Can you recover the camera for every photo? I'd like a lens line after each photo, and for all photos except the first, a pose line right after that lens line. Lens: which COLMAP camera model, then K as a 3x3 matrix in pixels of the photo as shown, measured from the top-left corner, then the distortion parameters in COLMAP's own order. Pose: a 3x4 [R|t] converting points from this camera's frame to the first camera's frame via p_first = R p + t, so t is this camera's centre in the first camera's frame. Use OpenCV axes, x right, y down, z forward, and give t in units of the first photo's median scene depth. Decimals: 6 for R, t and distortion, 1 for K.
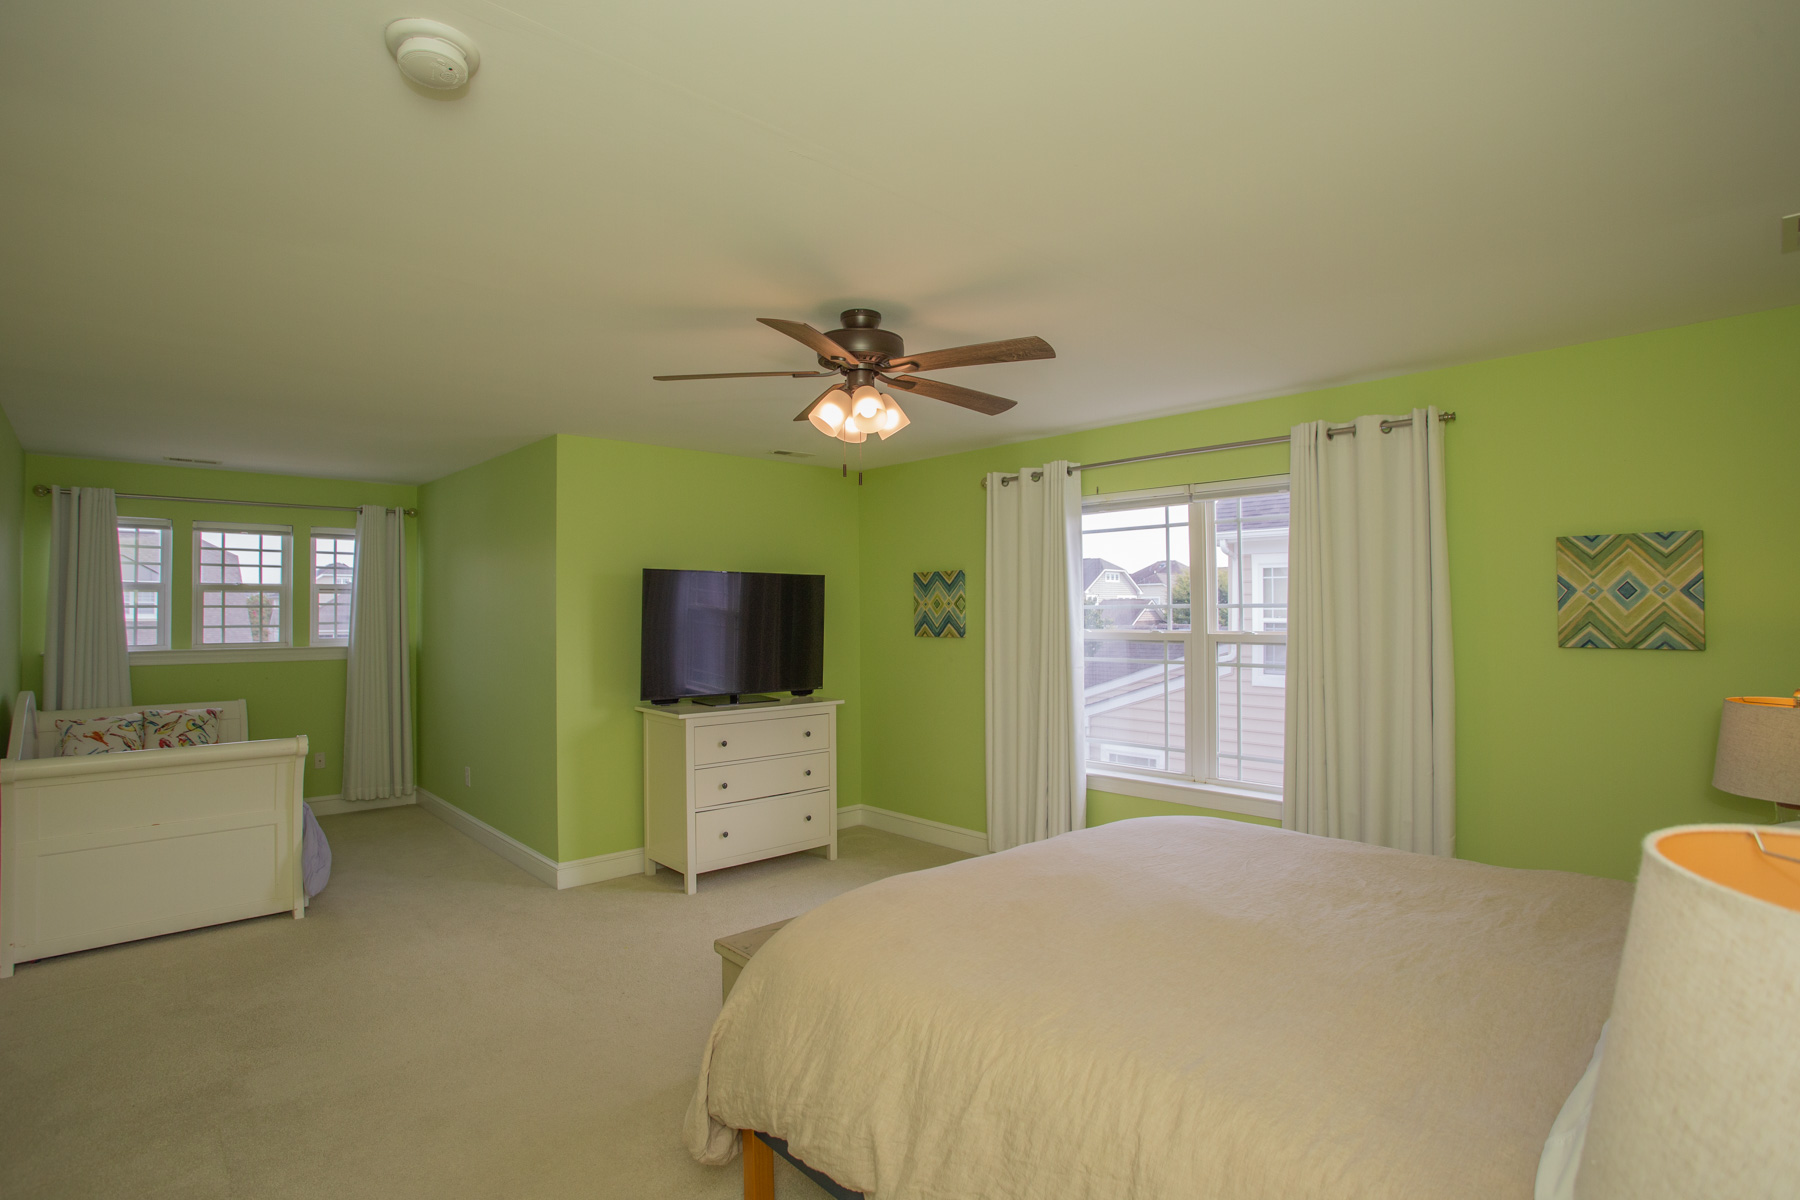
lens RADIAL K [[909.3, 0, 877.6], [0, 909.3, 599.9], [0, 0, 1]] dist [-0.070678, 0.034769]
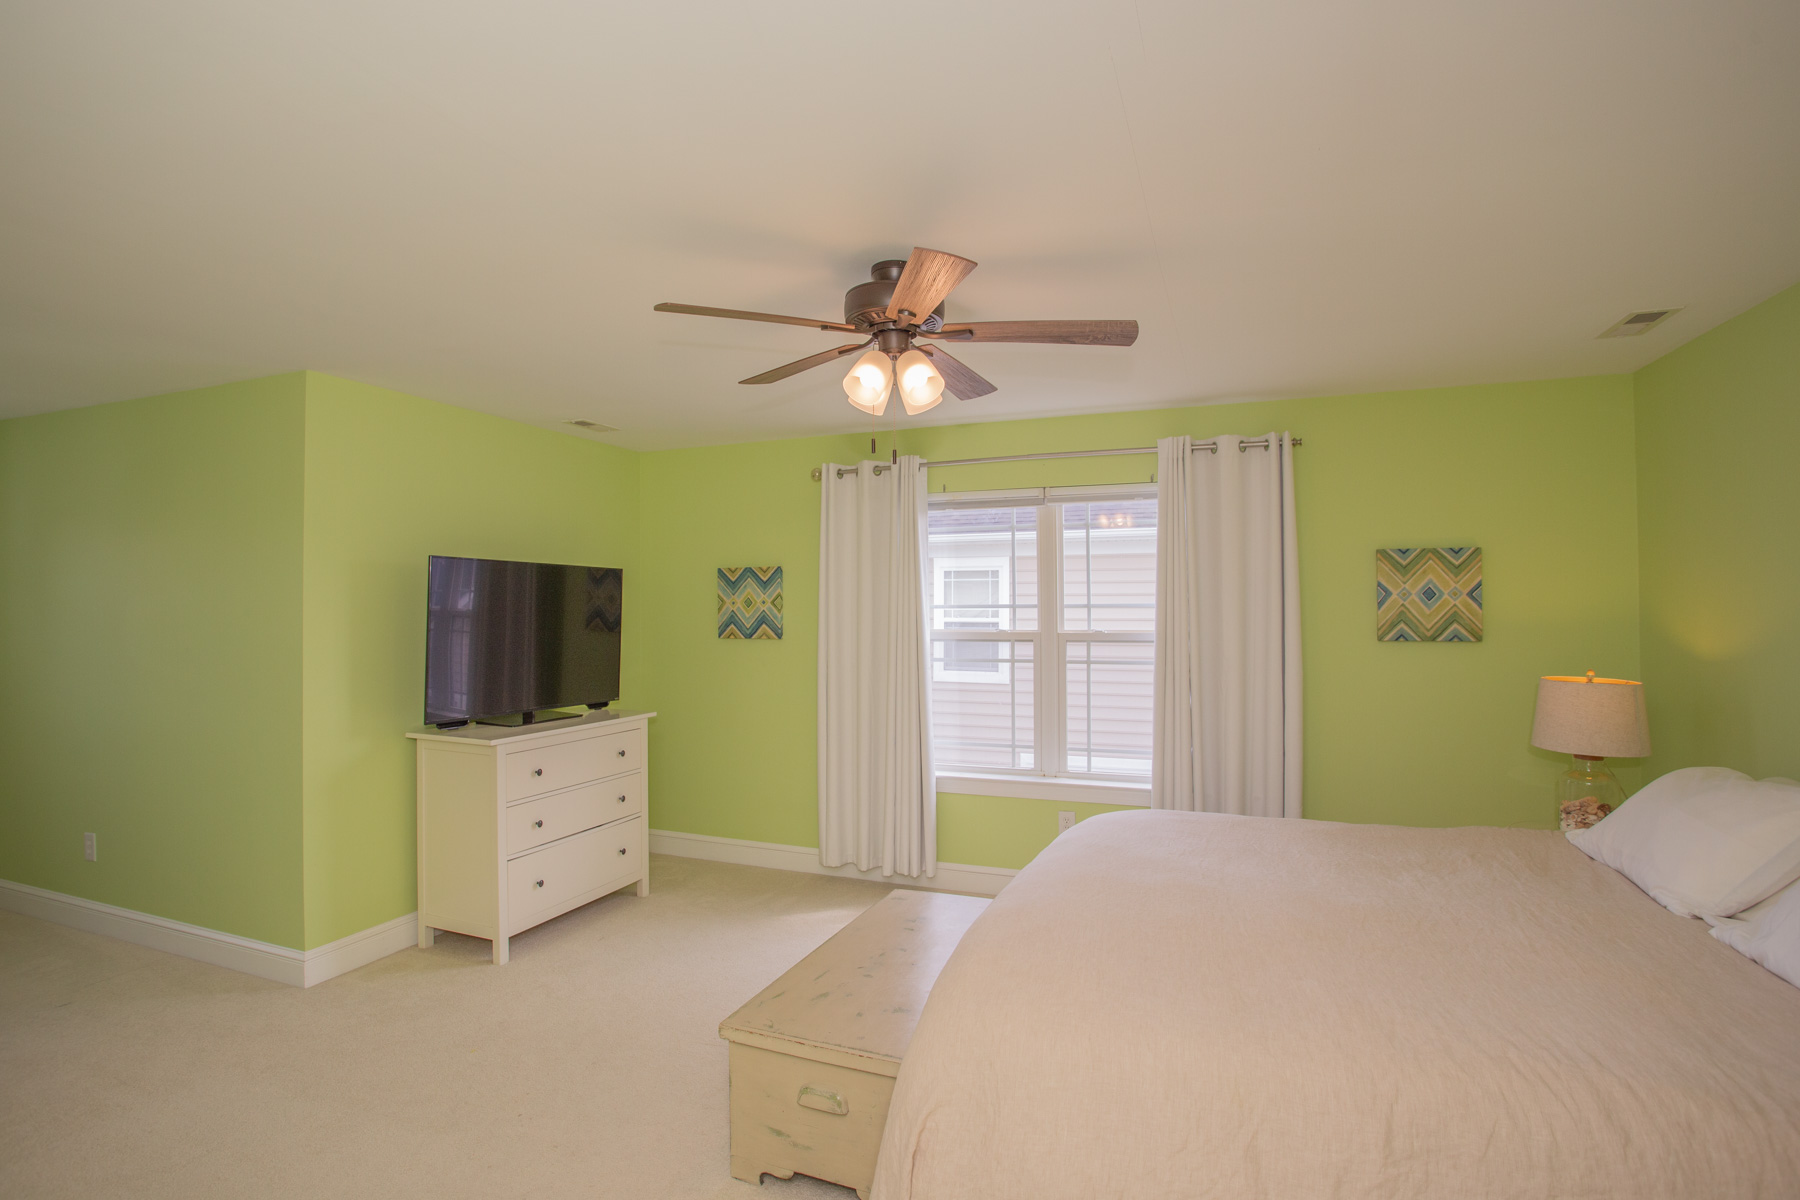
lens RADIAL K [[909.3, 0, 877.6], [0, 909.3, 599.9], [0, 0, 1]] dist [-0.070678, 0.034769]
pose [[0.898172, 0.006626, 0.439593, -0.322032], [-0.006354, 0.999978, -0.002091, 0.004086], [-0.439597, -0.000915, 0.898194, 0.177512]]
